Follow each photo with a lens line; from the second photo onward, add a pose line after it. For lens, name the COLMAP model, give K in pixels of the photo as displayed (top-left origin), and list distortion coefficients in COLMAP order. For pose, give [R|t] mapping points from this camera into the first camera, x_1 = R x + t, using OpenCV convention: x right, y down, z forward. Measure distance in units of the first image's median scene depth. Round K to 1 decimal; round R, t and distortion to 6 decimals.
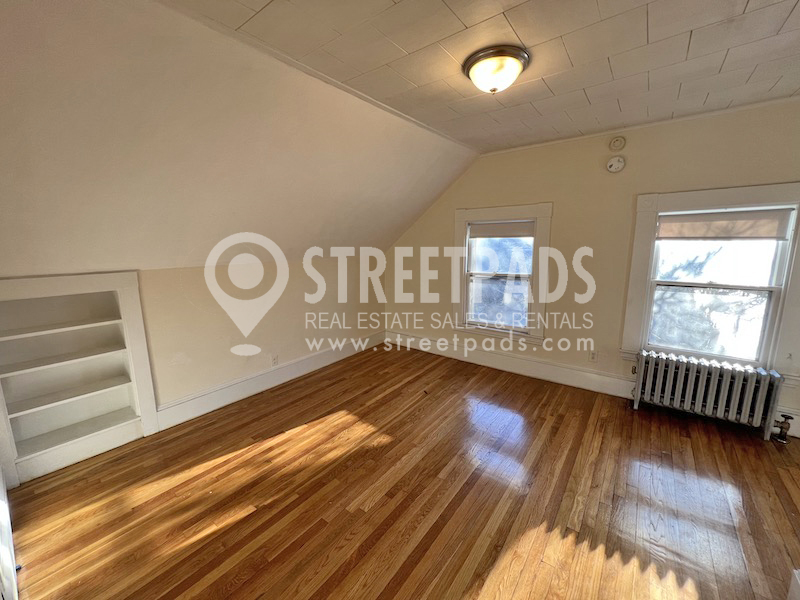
lens RADIAL K [[320.1, 0, 397.3], [0, 320.1, 297.1], [0, 0, 1]] dist [0.000850, -0.000619]
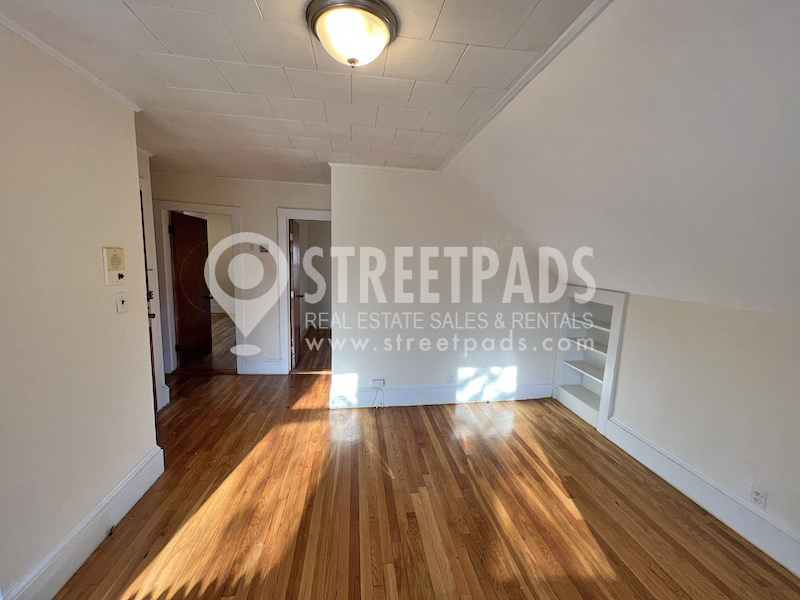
lens RADIAL K [[320.1, 0, 397.4], [0, 320.1, 297.9], [0, 0, 1]] dist [0.000850, -0.000619]
pose [[-0.699976, 0.087681, -0.708763, 0.506638], [-0.140318, 0.956205, 0.256870, -0.224607], [0.700246, 0.279255, -0.657018, 1.095305]]
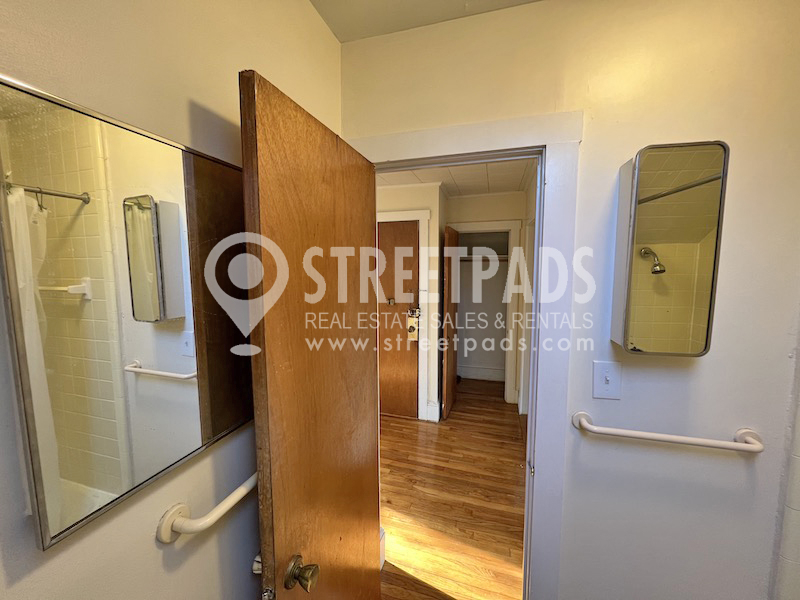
lens RADIAL K [[320.1, 0, 394.9], [0, 320.1, 296.3], [0, 0, 1]] dist [0.000850, -0.000619]
pose [[-0.351817, -0.069459, 0.933488, -0.825404], [0.160933, 0.977906, 0.133417, -0.066578], [-0.922131, 0.197168, -0.332866, 0.232468]]
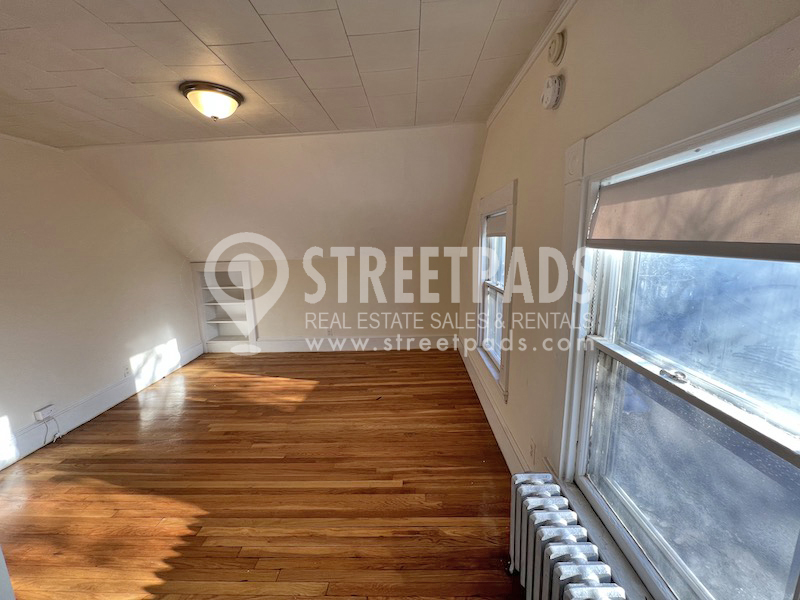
lens RADIAL K [[320.1, 0, 398.0], [0, 320.1, 296.3], [0, 0, 1]] dist [0.000850, -0.000619]
pose [[0.579998, 0.135799, -0.803219, 1.085217], [-0.112186, 0.989928, 0.086357, -0.127250], [0.806856, 0.040023, 0.589391, 0.576132]]
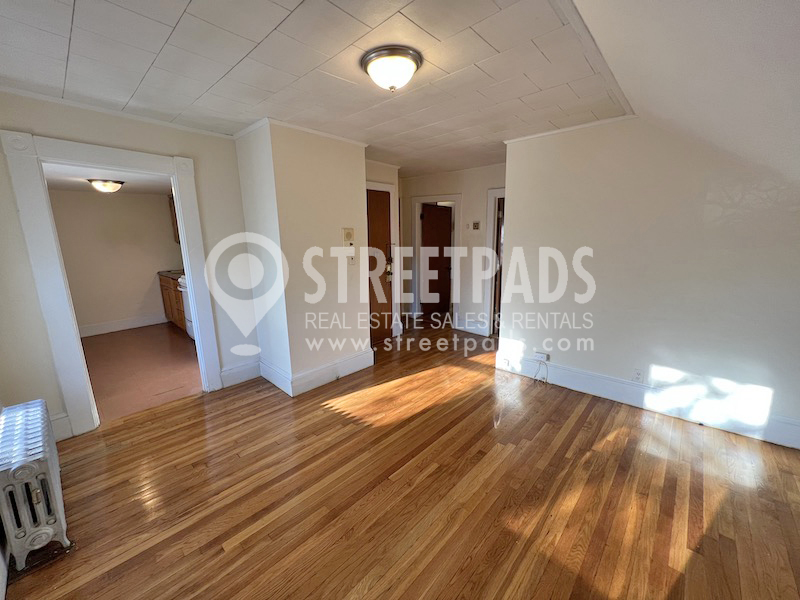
lens RADIAL K [[320.1, 0, 397.5], [0, 320.1, 297.5], [0, 0, 1]] dist [0.000850, -0.000619]
pose [[-0.995798, 0.011413, 0.090862, 0.129202], [0.042597, 0.936055, 0.349267, -0.242388], [-0.081066, 0.351669, -0.932608, 1.441961]]
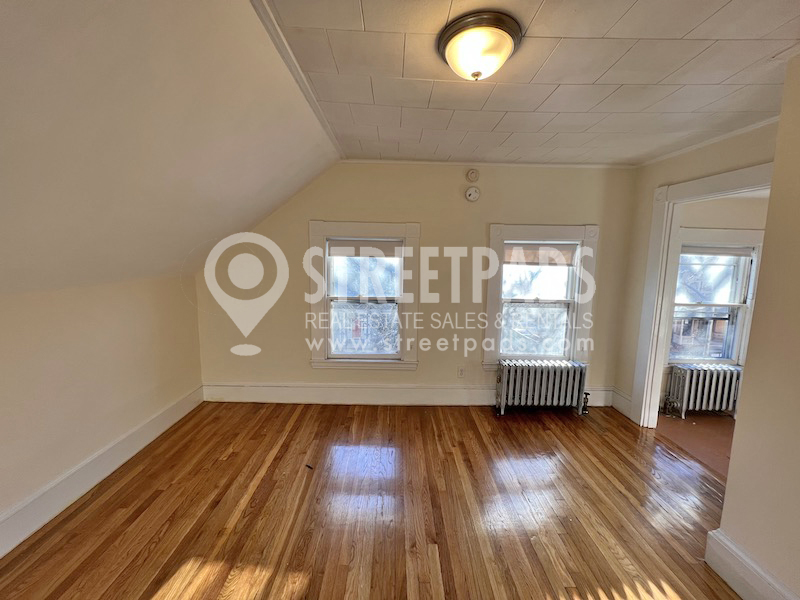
lens RADIAL K [[320.1, 0, 397.5], [0, 320.1, 298.0], [0, 0, 1]] dist [0.000850, -0.000619]
pose [[0.783140, -0.053174, 0.619568, -0.231170], [0.077413, 0.996923, -0.012290, -0.075492], [-0.617008, 0.057588, 0.784847, 0.356309]]
